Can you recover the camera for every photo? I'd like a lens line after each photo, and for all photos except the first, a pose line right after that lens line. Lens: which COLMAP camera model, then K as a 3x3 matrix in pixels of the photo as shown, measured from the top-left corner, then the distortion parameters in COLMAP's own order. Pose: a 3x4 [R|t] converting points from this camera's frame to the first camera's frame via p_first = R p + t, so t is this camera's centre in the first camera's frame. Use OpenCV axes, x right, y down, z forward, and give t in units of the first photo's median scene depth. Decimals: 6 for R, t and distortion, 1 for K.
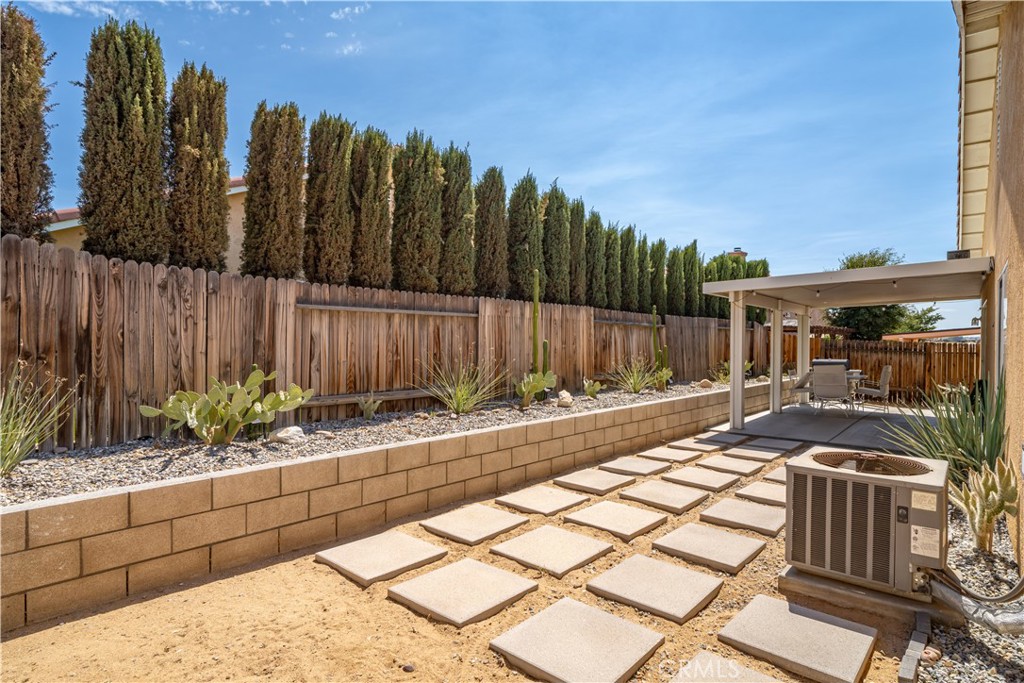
lens RADIAL K [[610.5, 0, 513.3], [0, 610.5, 345.2], [0, 0, 1]] dist [-0.000242, 0.001499]
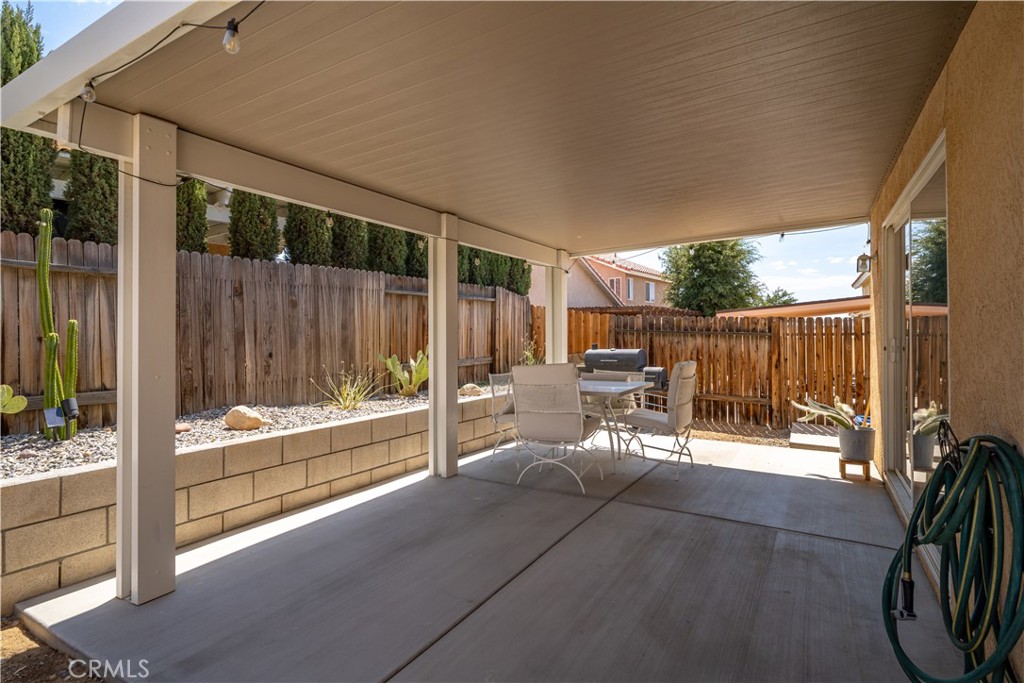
lens RADIAL K [[515.6, 0, 509.8], [0, 515.6, 338.6], [0, 0, 1]] dist [0.002537, 0.000185]
pose [[0.994211, -0.015567, 0.106311, 0.379781], [0.015693, 0.999877, -0.000345, 0.012461], [-0.106292, 0.002012, 0.994333, 0.544751]]
